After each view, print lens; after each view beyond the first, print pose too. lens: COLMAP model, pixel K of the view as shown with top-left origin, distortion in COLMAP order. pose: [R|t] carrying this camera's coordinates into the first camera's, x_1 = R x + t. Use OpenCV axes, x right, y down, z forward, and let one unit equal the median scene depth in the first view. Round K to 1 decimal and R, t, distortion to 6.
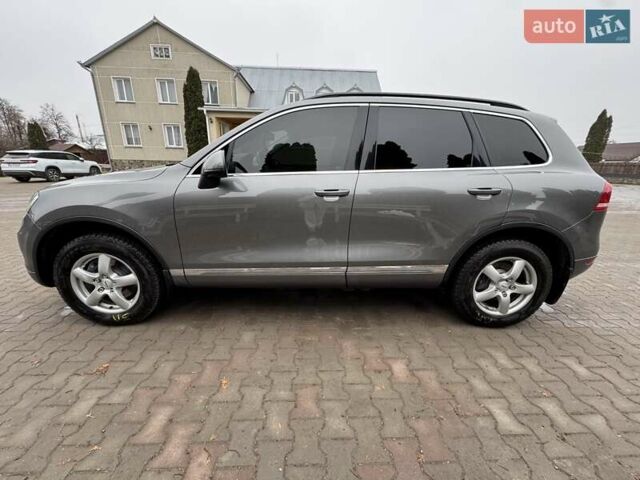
lens RADIAL K [[252.9, 0, 320.0], [0, 252.9, 240.0], [0, 0, 1]] dist [-0.002400, -0.000392]
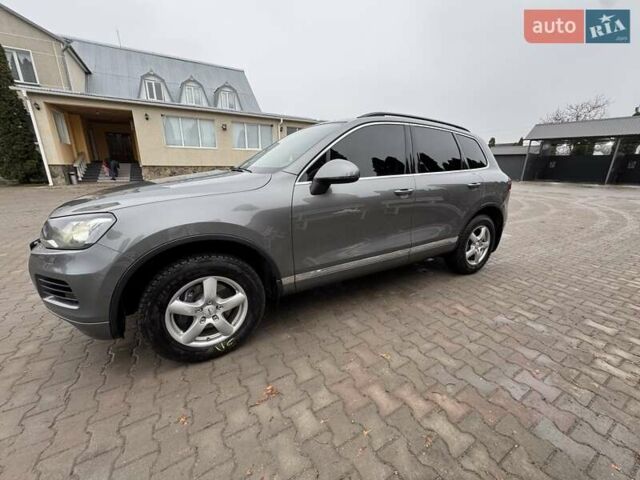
lens RADIAL K [[252.9, 0, 320.0], [0, 252.9, 240.0], [0, 0, 1]] dist [-0.002400, -0.000392]
pose [[0.880405, -0.143248, 0.452070, -0.864272], [0.142894, 0.989114, 0.035137, -0.045165], [-0.452182, 0.033663, 0.891290, 0.046426]]
